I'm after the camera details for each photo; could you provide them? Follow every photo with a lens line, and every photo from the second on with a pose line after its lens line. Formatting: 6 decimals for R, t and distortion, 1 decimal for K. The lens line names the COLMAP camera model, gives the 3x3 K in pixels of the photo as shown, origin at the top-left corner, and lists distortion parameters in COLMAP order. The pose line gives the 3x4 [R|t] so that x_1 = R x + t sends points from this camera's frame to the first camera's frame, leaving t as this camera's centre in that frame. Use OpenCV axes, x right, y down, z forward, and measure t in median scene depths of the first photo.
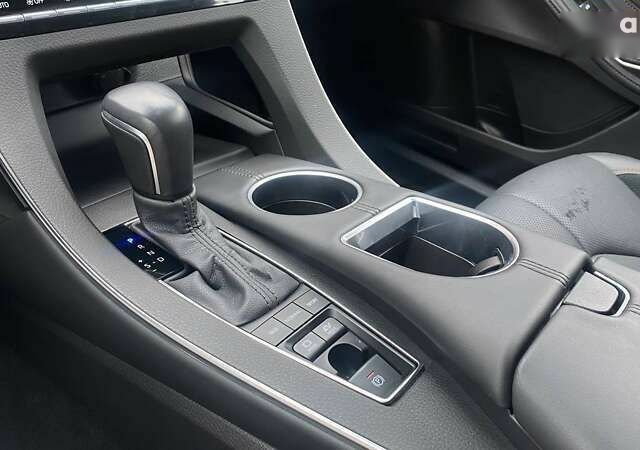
lens RADIAL K [[616.5, 0, 320.0], [0, 616.5, 225.0], [0, 0, 1]] dist [0.030515, 0.002116]
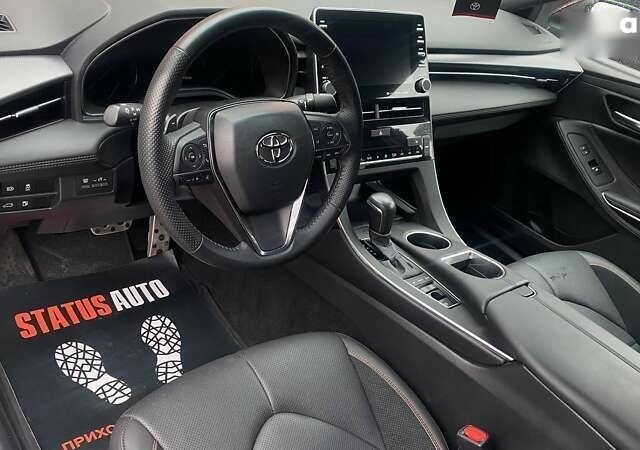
lens RADIAL K [[616.5, 0, 320.0], [0, 616.5, 225.0], [0, 0, 1]] dist [0.030515, 0.002116]
pose [[0.974441, 0.182606, -0.130839, -0.161629], [-0.193022, 0.978562, -0.071820, 0.179968], [0.114919, 0.095239, 0.988799, -1.854686]]
